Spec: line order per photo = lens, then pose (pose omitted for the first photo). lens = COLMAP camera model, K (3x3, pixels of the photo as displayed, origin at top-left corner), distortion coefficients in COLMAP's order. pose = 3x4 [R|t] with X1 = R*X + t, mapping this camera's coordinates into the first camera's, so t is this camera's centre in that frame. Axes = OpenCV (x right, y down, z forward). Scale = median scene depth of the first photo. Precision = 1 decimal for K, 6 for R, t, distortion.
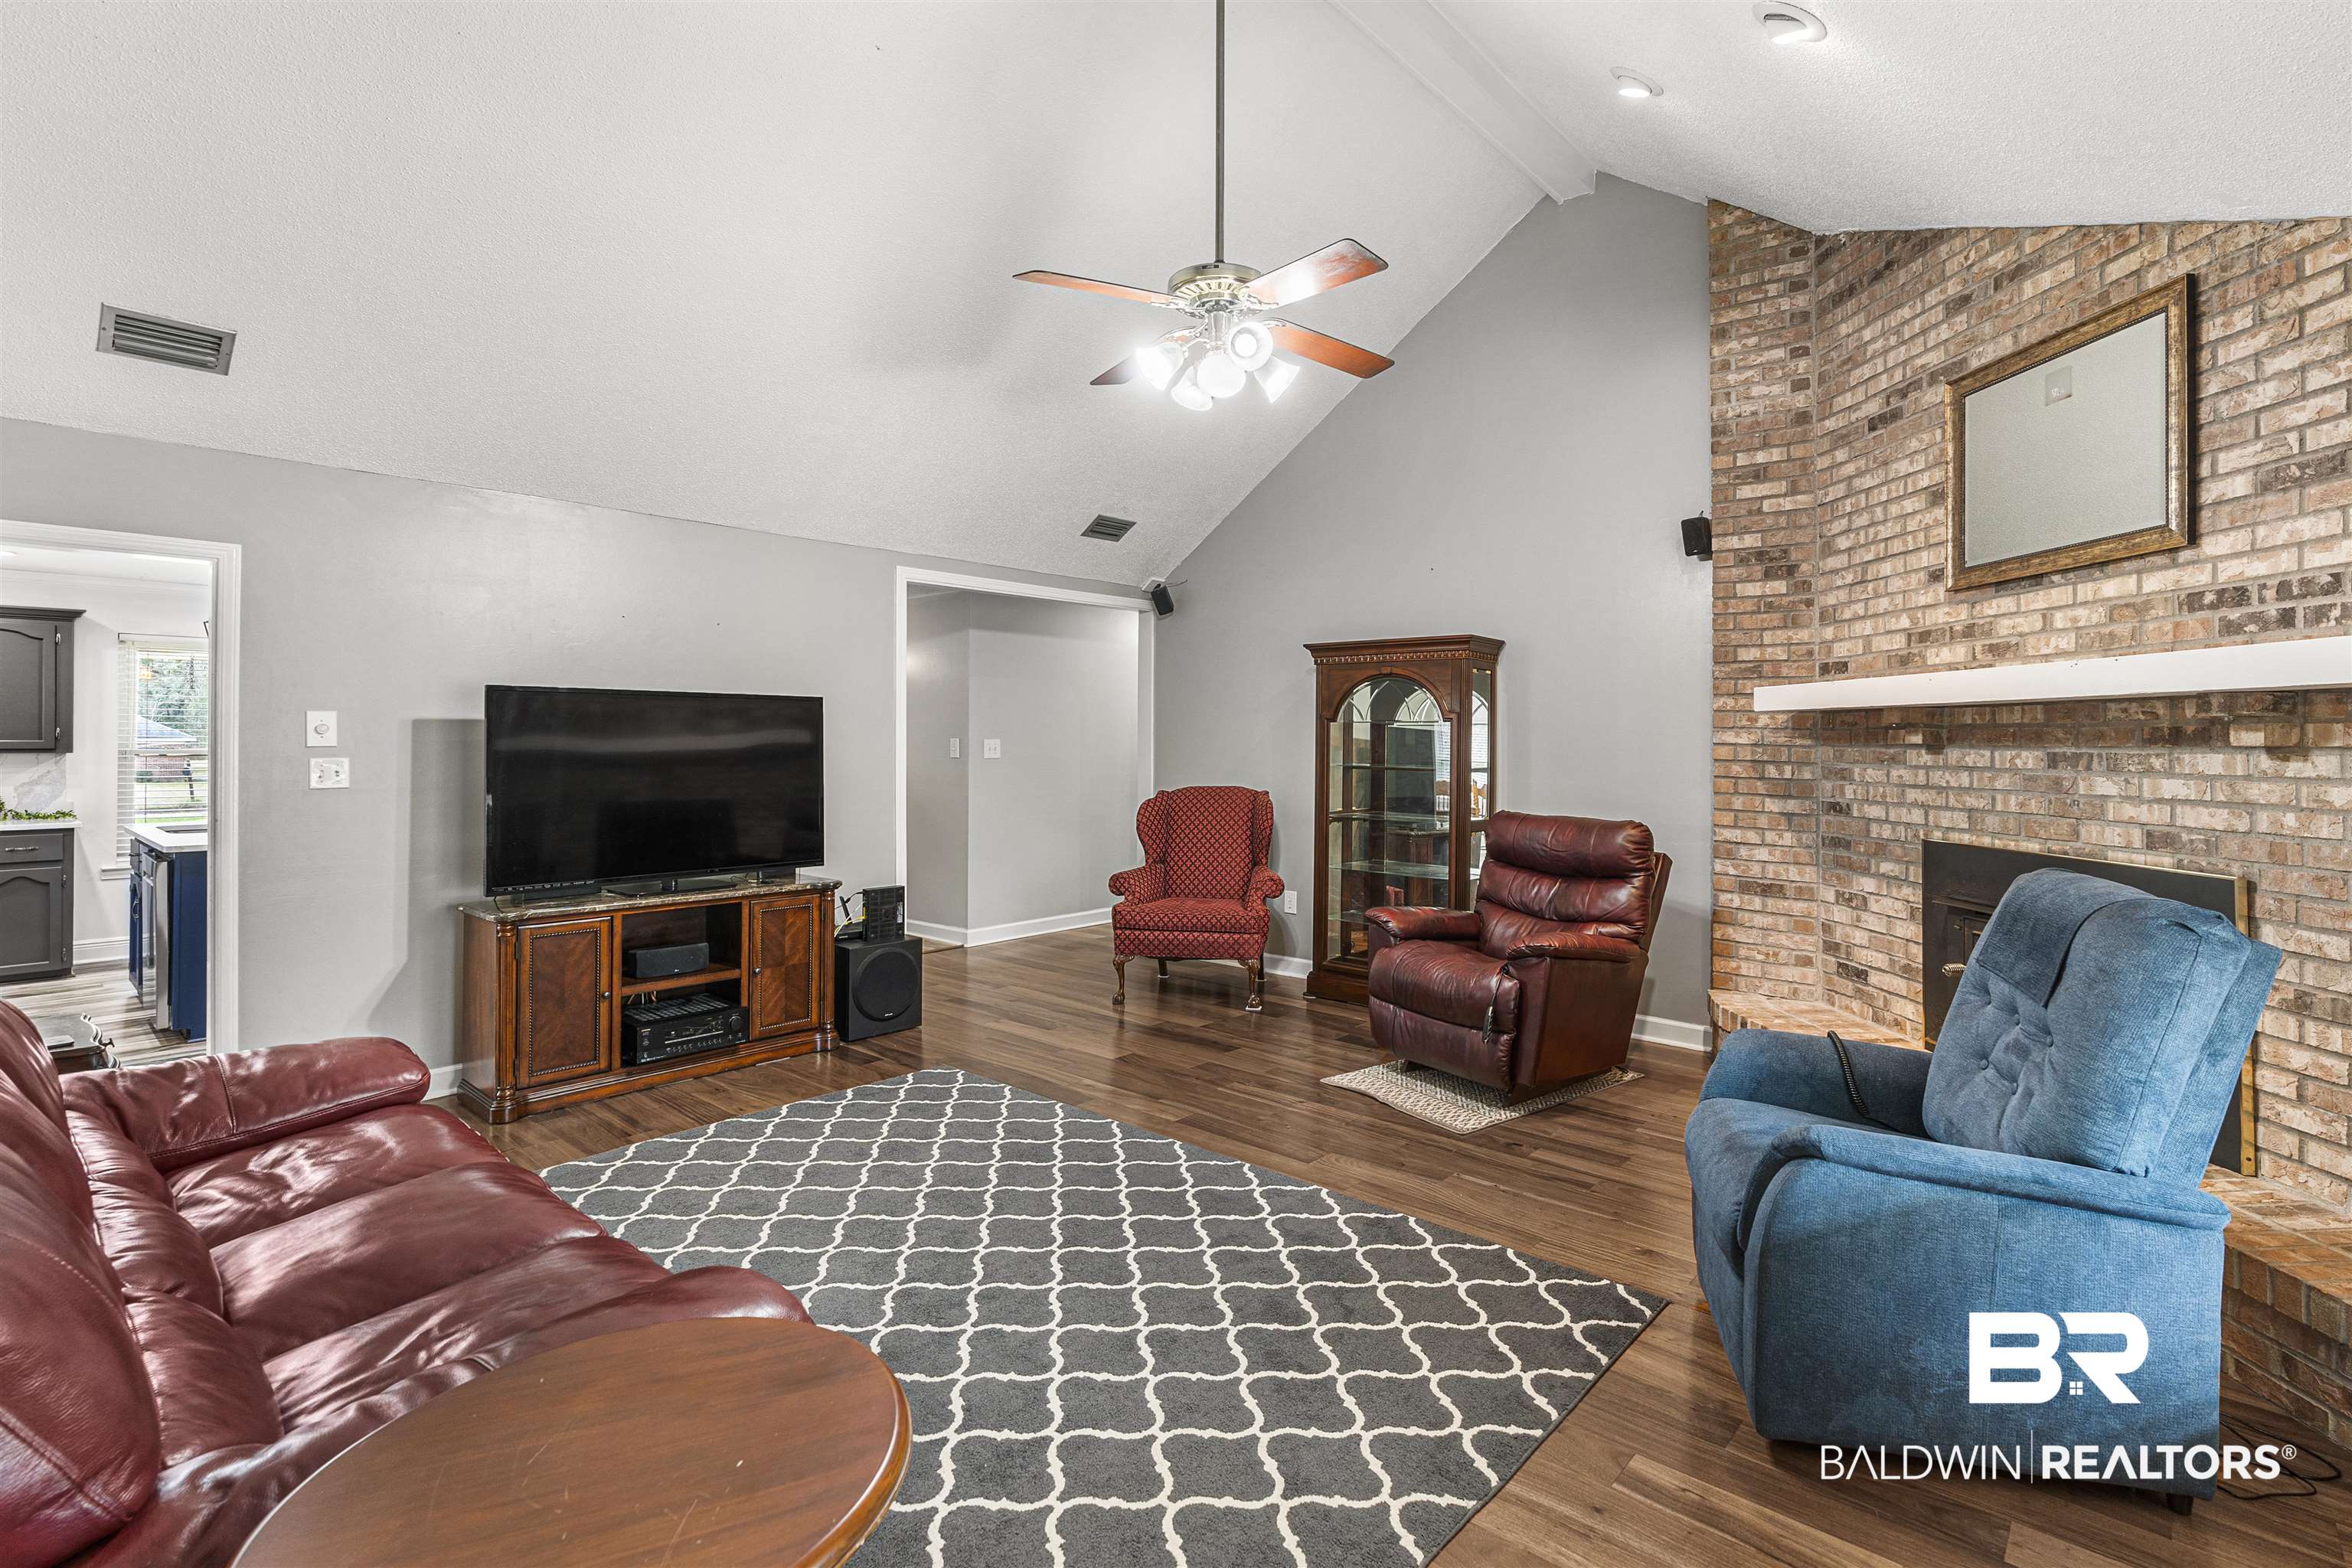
lens RADIAL K [[1103.7, 0, 1193.3], [0, 1103.7, 765.8], [0, 0, 1]] dist [-0.006247, 0.001810]
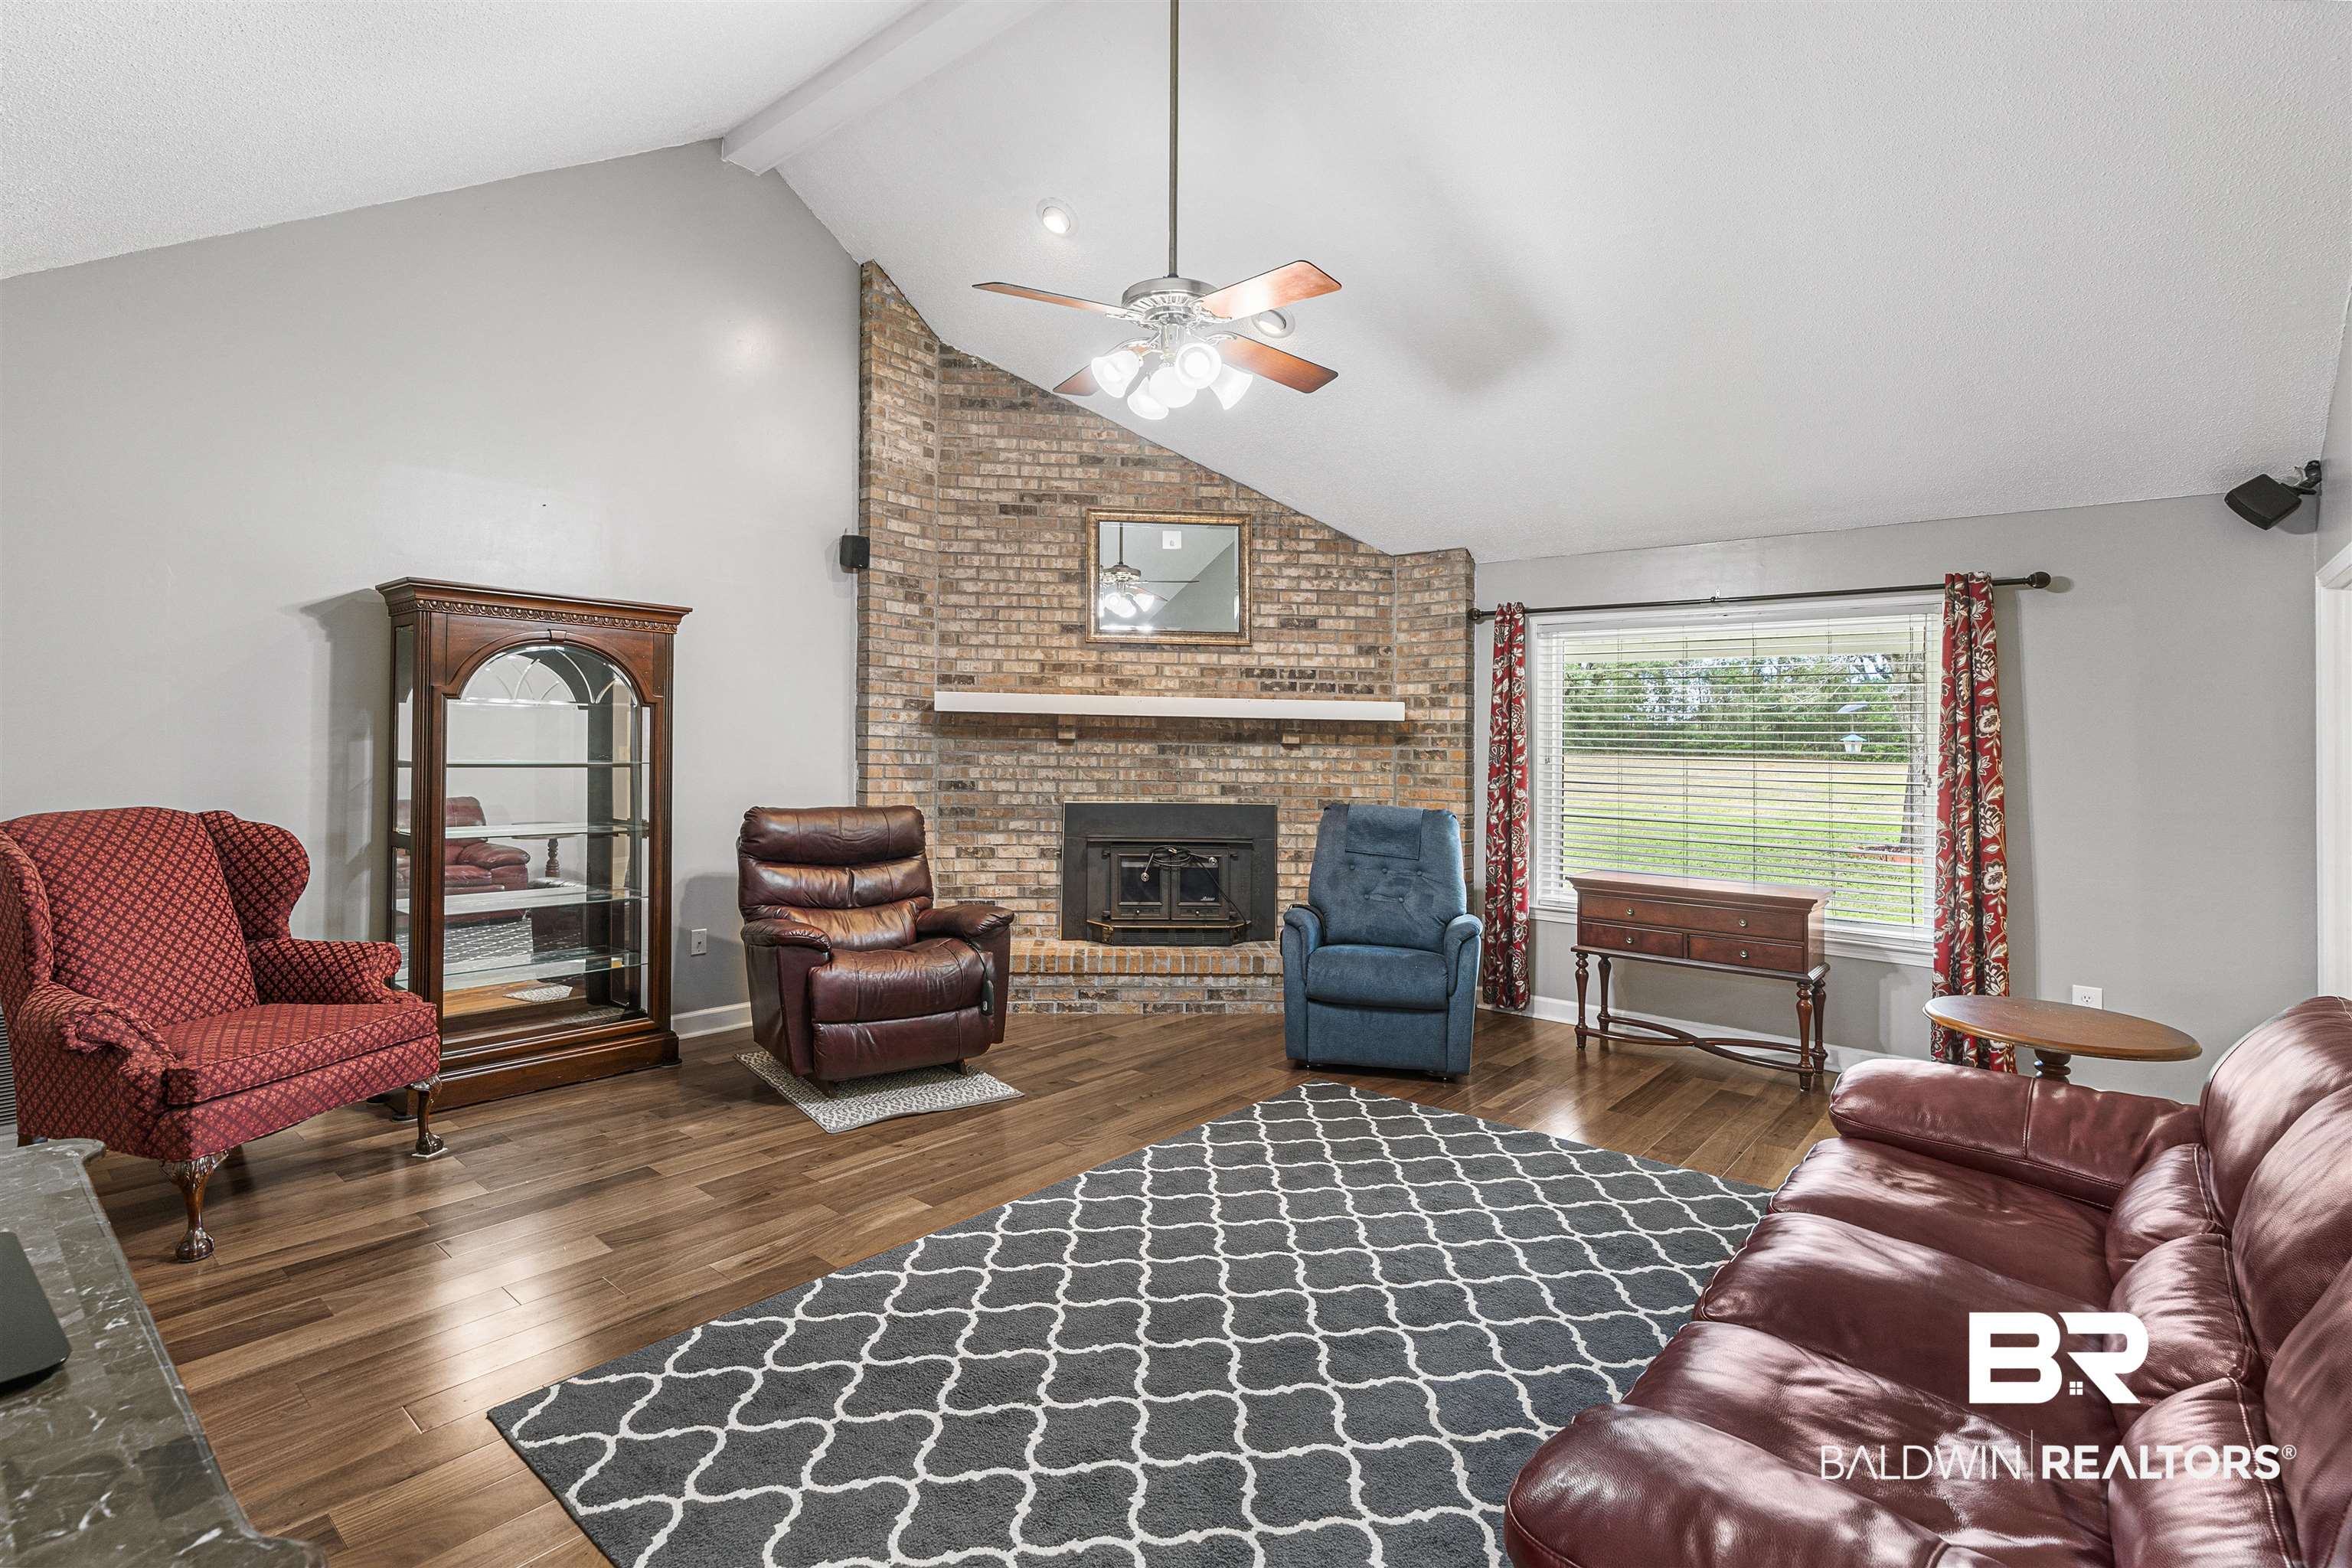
lens RADIAL K [[1103.7, 0, 1200.4], [0, 1103.7, 745.7], [0, 0, 1]] dist [-0.006247, 0.001810]
pose [[-0.034380, -0.006086, 0.999390, -0.929031], [0.003636, 0.999974, 0.006215, -0.020640], [-0.999402, 0.003847, -0.034357, 0.935016]]
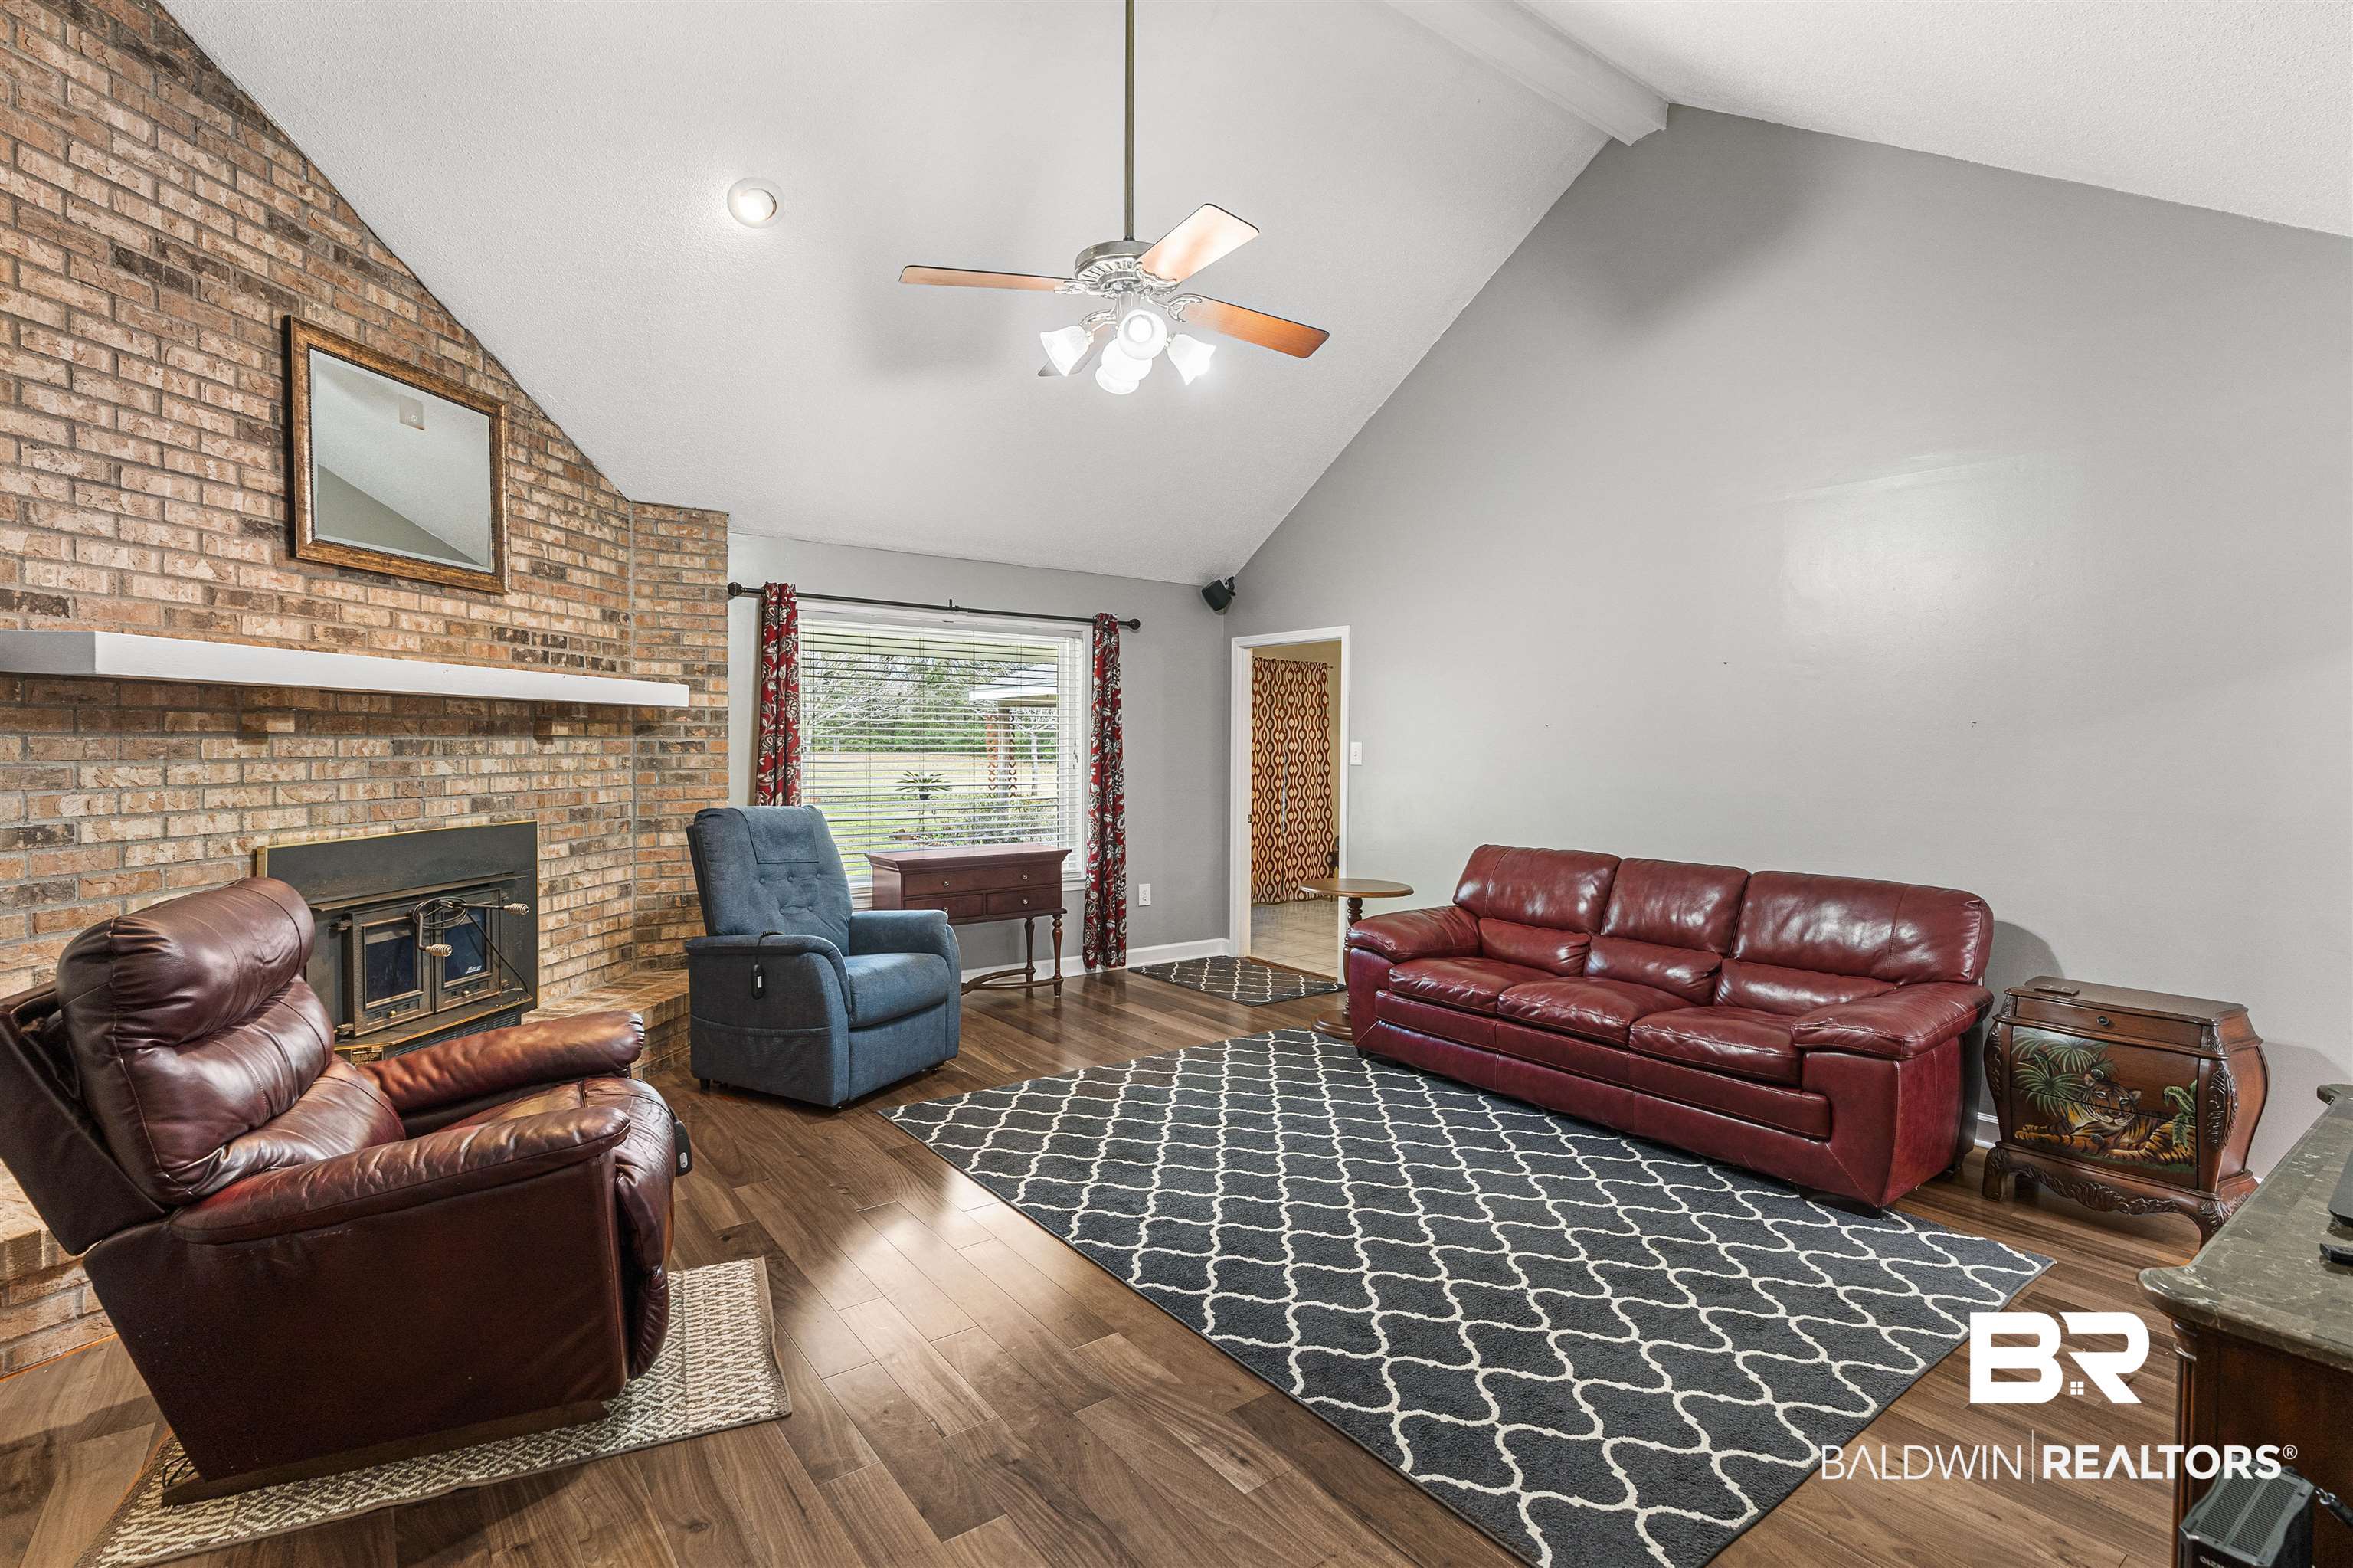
lens RADIAL K [[1143.8, 0, 1157.9], [0, 1143.8, 771.8], [0, 0, 1]] dist [-0.006132, 0.001907]
pose [[-0.981218, -0.015101, 0.192308, -0.171563], [-0.005768, 0.998782, 0.048995, -0.038530], [-0.192814, 0.046966, -0.980111, 1.846298]]
